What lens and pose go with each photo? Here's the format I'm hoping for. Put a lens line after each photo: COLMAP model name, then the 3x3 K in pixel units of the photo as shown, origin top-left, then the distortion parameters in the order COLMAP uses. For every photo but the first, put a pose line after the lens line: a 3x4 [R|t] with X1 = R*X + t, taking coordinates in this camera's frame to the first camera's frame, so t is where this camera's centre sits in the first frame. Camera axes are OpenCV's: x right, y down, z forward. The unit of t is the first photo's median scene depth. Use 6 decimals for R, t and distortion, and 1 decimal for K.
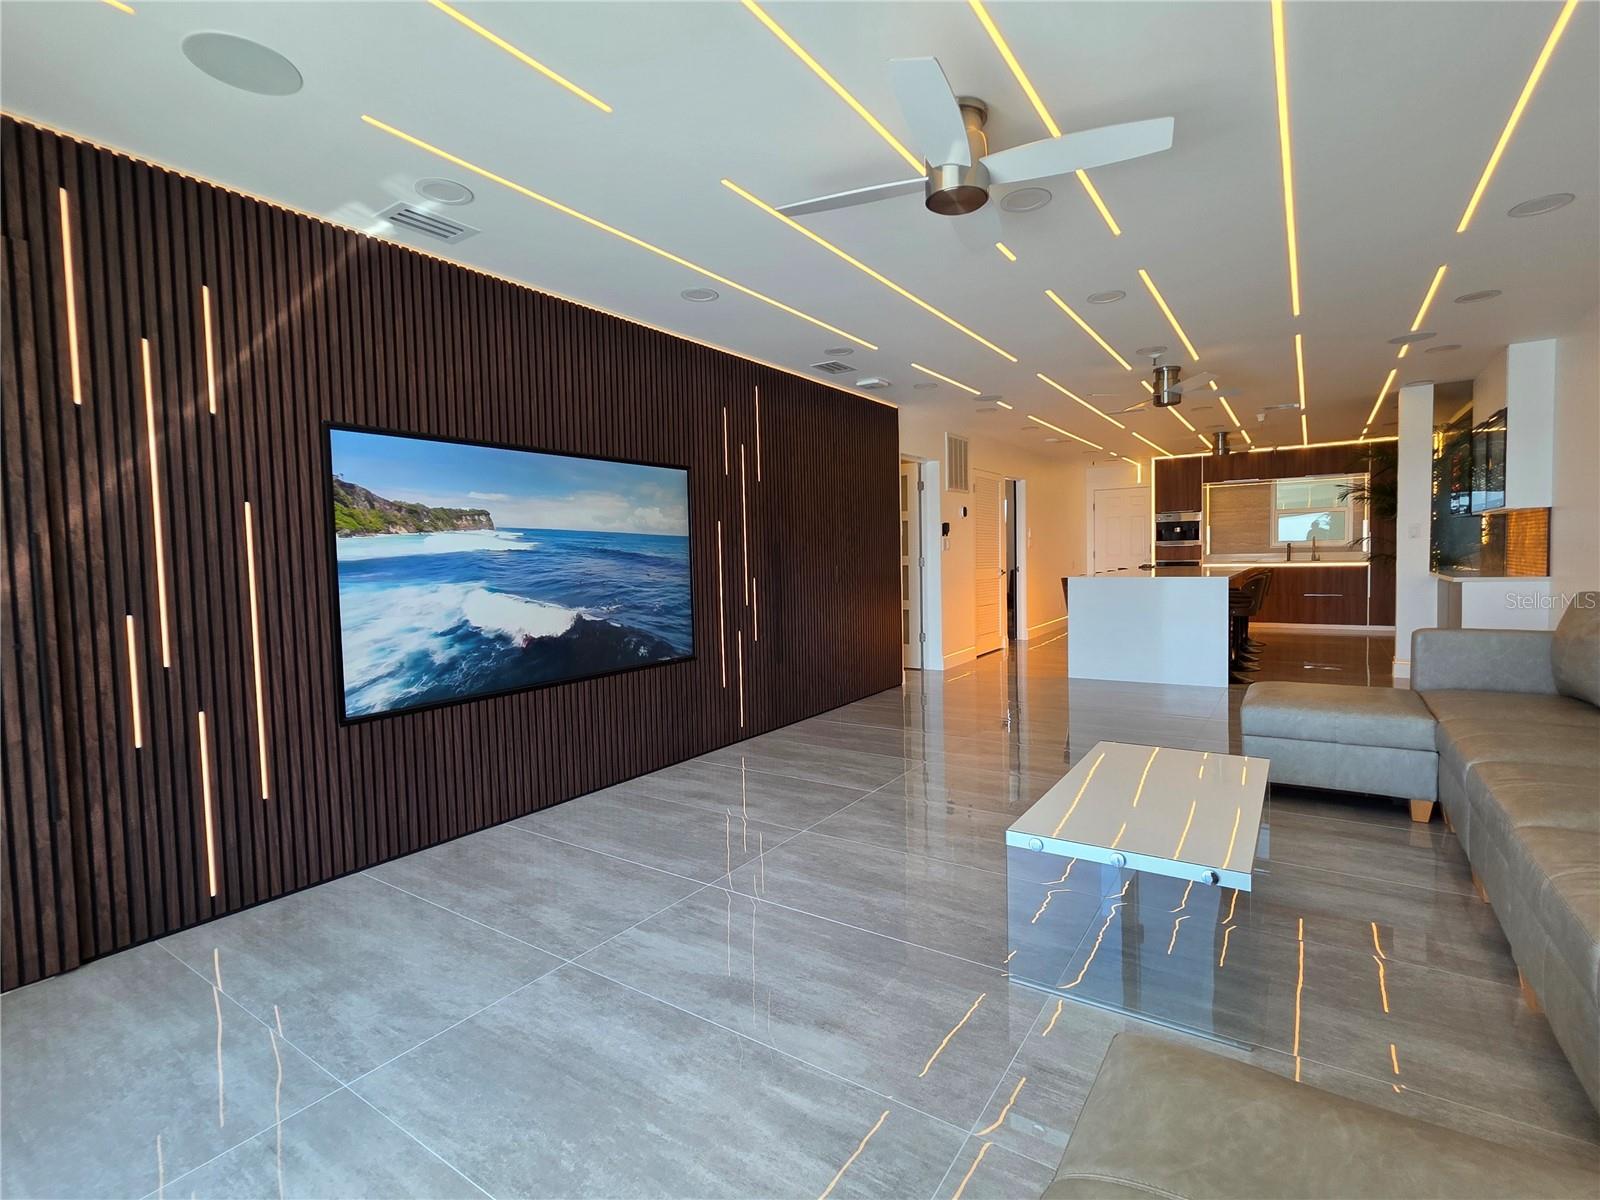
lens RADIAL K [[759.8, 0, 794.2], [0, 759.8, 595.8], [0, 0, 1]] dist [-0.004289, 0.005178]
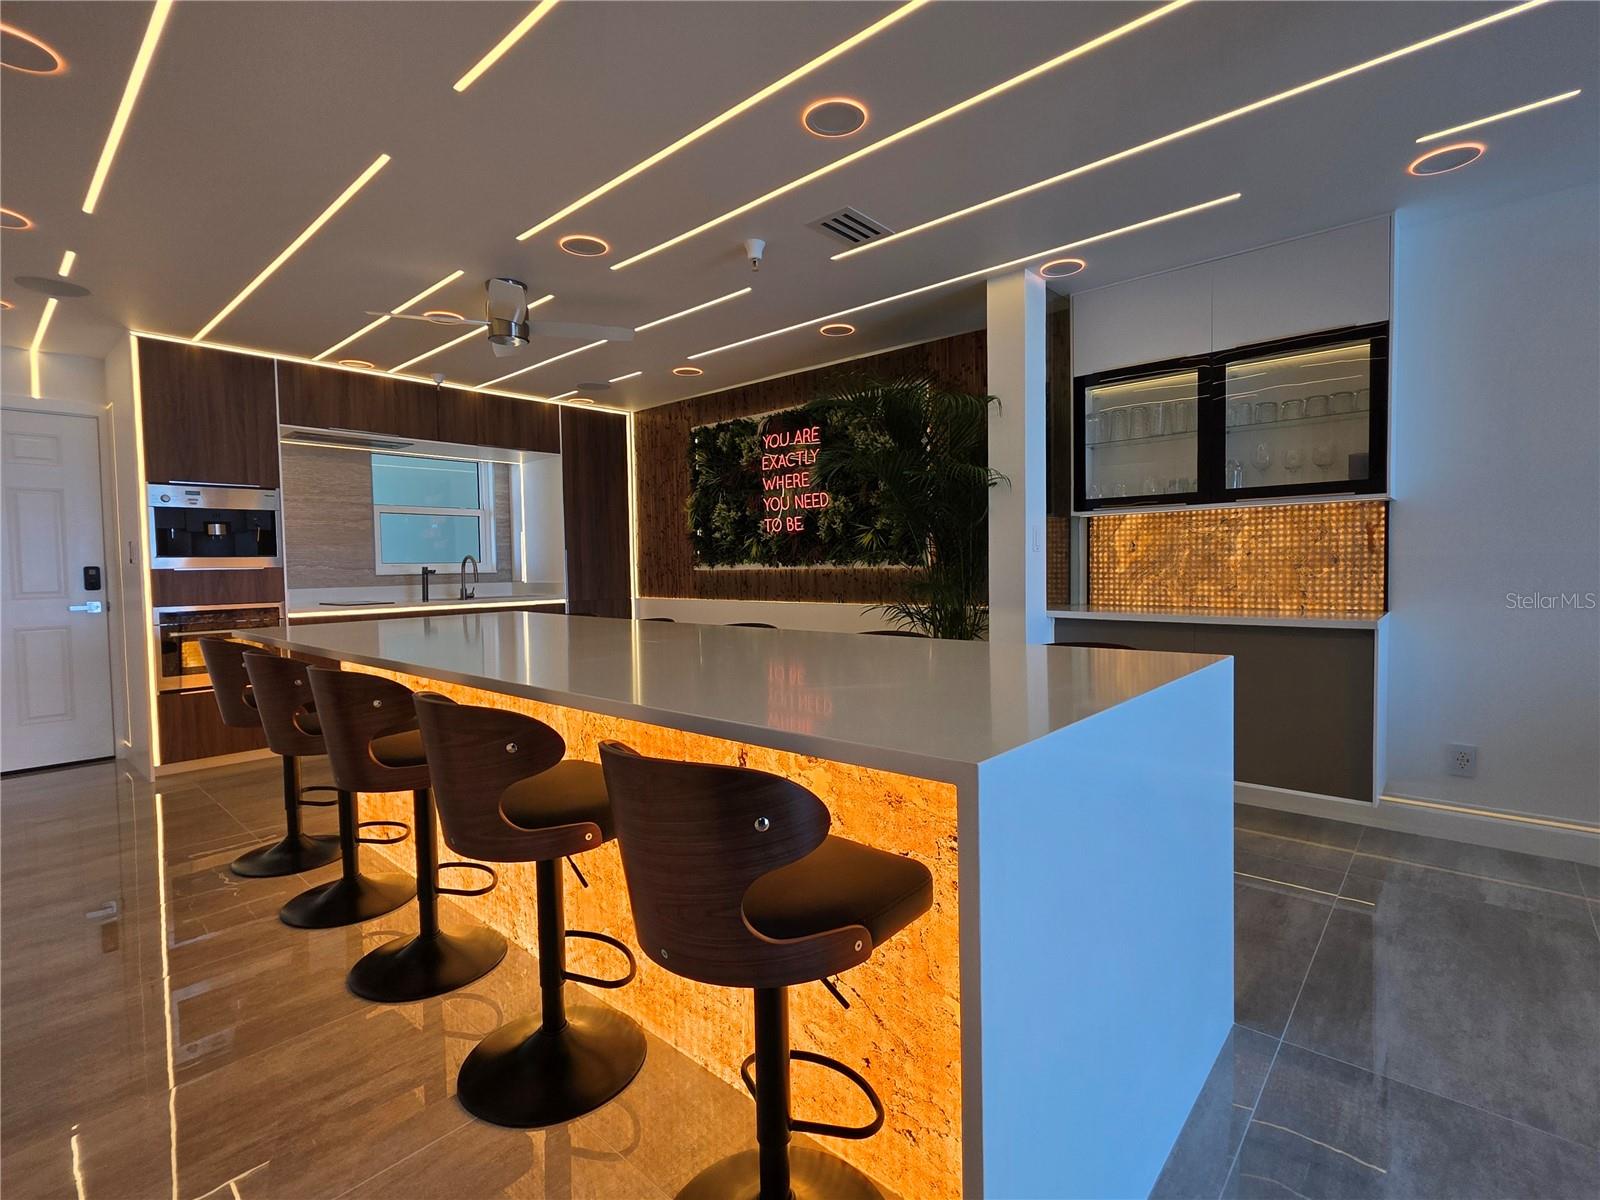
lens RADIAL K [[759.8, 0, 799.3], [0, 759.8, 597.1], [0, 0, 1]] dist [-0.004289, 0.005178]
pose [[0.126179, -0.019461, 0.991817, 0.148373], [0.066838, 0.997702, 0.011073, -0.035984], [-0.989753, 0.064894, 0.127190, 0.659303]]
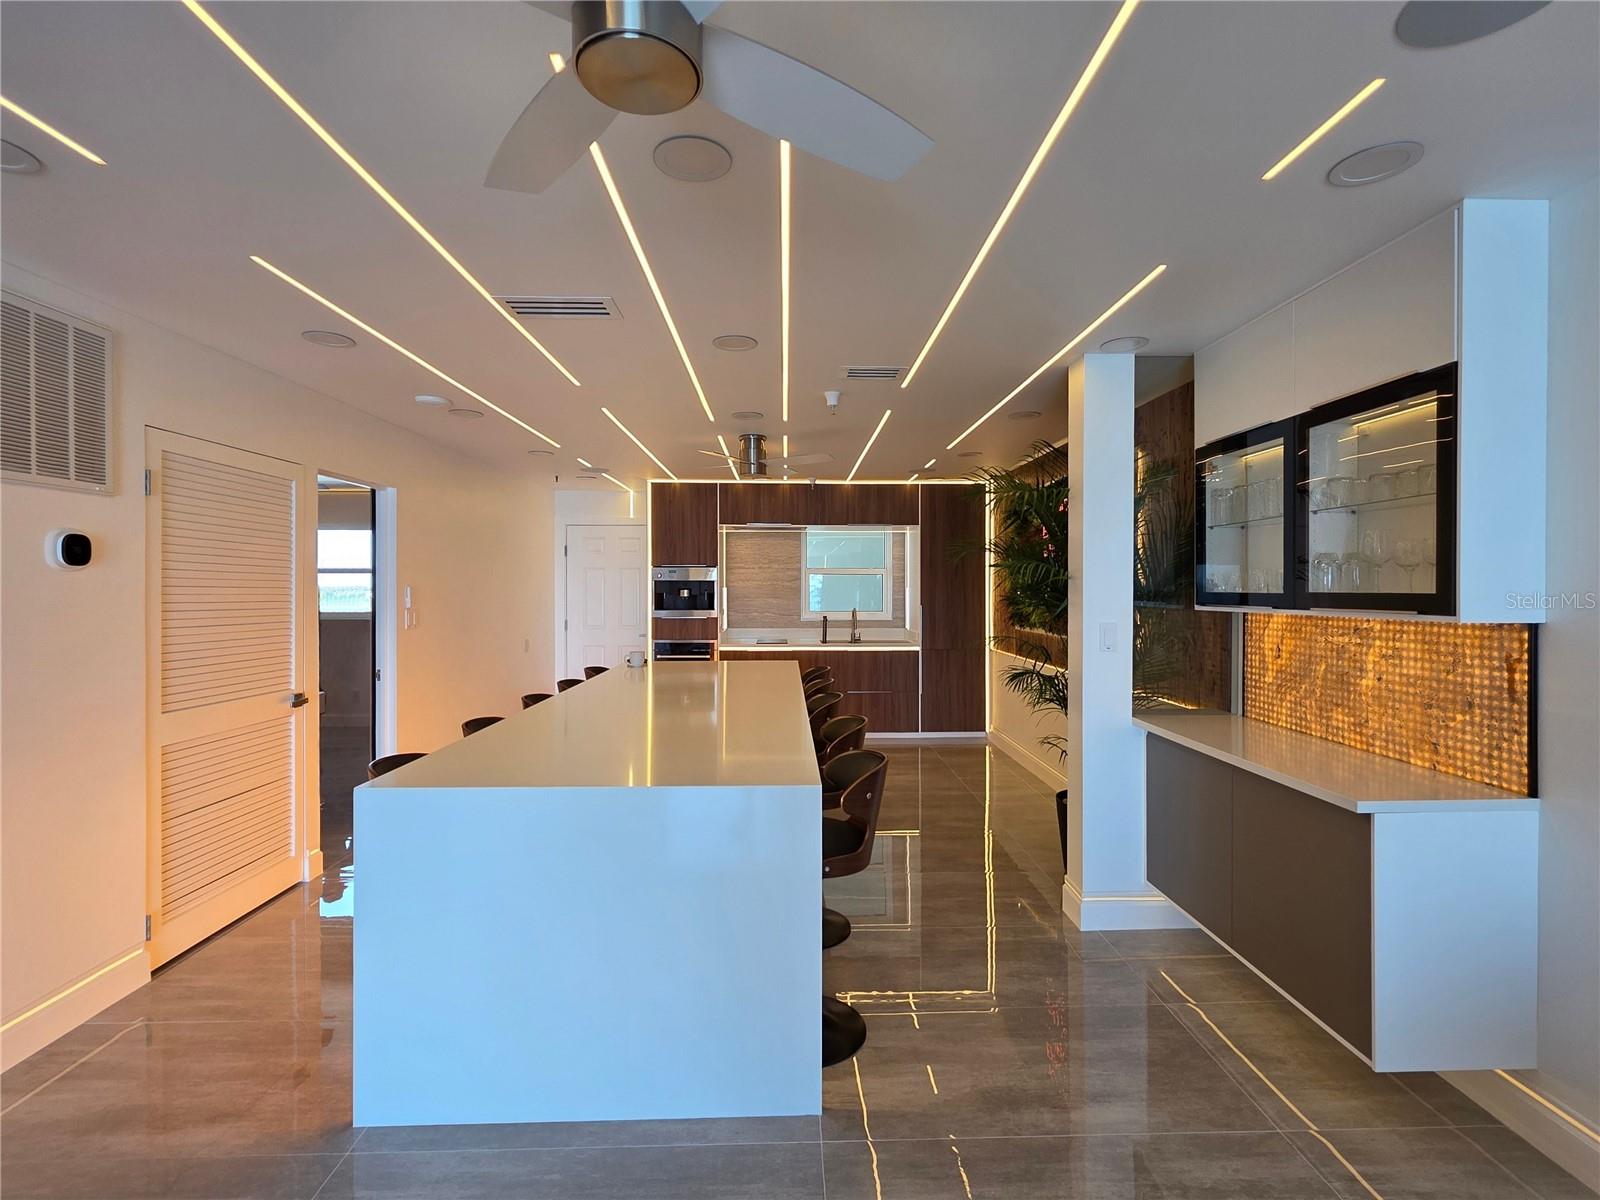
lens RADIAL K [[759.8, 0, 802.1], [0, 759.8, 596.4], [0, 0, 1]] dist [-0.004289, 0.005178]
pose [[0.812622, 0.018084, 0.582510, 0.212779], [0.010813, 0.998879, -0.046094, -0.054473], [-0.582690, 0.043755, 0.811515, 0.423446]]
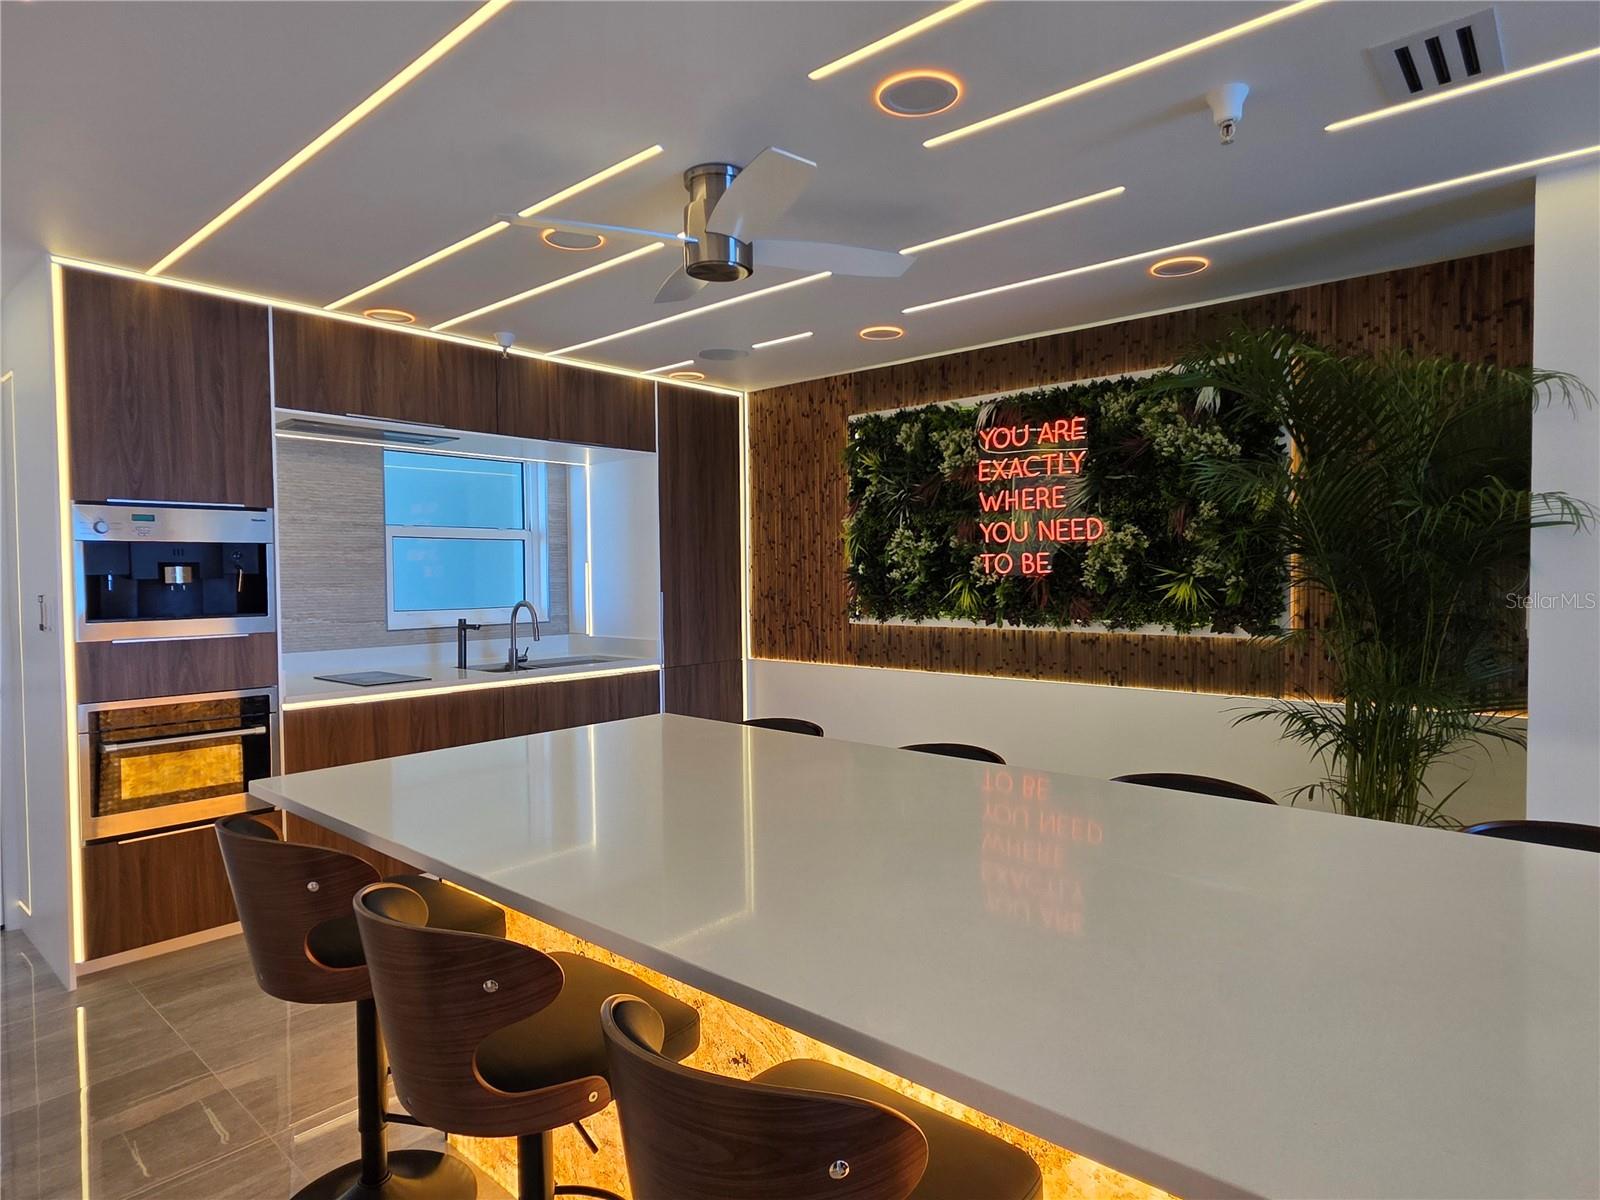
lens RADIAL K [[909.3, 0, 796.9], [0, 909.3, 598.5], [0, 0, 1]] dist [-0.000403, 0.002771]
pose [[0.117819, -0.004141, 0.993026, 0.233990], [0.060564, 0.998160, -0.003024, -0.067073], [-0.991187, 0.060498, 0.117853, 0.776077]]
